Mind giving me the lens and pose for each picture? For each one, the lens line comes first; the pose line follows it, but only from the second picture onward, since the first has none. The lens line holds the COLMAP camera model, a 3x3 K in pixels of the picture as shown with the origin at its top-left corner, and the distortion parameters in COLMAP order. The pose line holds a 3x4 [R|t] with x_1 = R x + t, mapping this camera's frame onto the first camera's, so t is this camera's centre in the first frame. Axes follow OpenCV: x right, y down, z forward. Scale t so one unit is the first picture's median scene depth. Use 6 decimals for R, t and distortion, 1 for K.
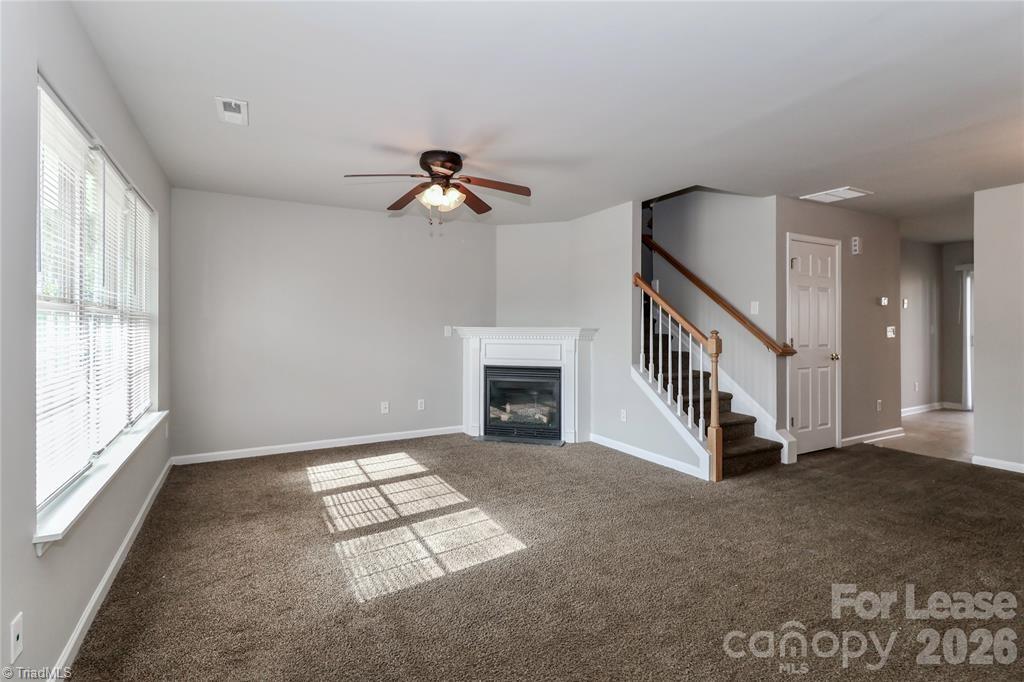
lens RADIAL K [[487.5, 0, 509.1], [0, 487.5, 333.5], [0, 0, 1]] dist [0.008906, -0.001930]
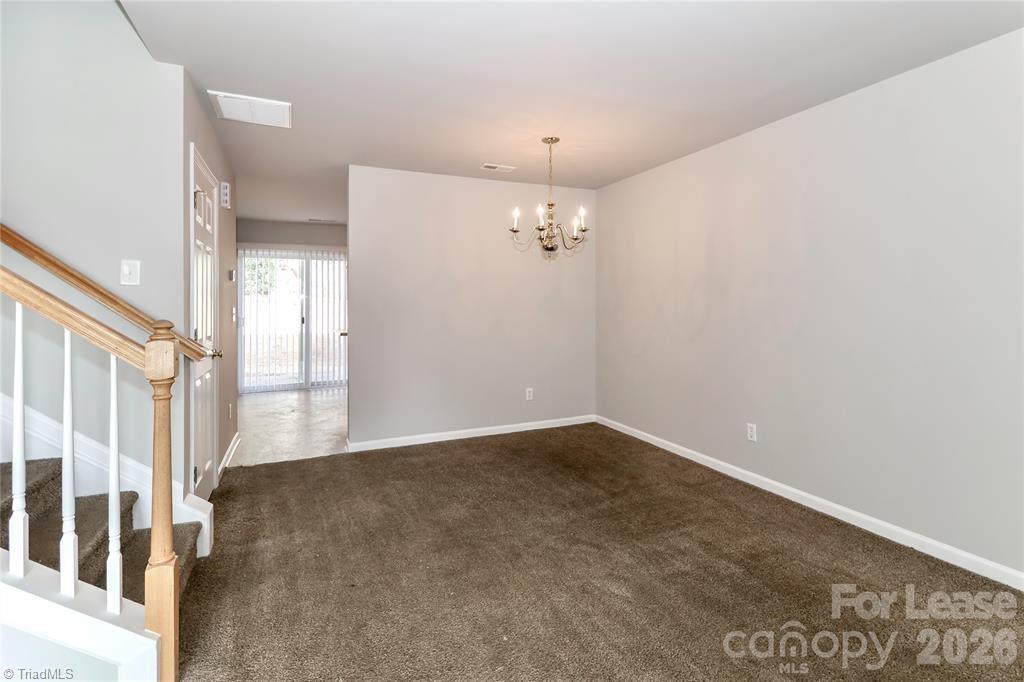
lens RADIAL K [[487.5, 0, 516.9], [0, 487.5, 296.6], [0, 0, 1]] dist [0.008906, -0.001930]
pose [[0.085504, 0.010230, 0.996285, 0.042471], [0.023751, 0.999642, -0.012303, -0.015402], [-0.996055, 0.024715, 0.085230, 0.693531]]
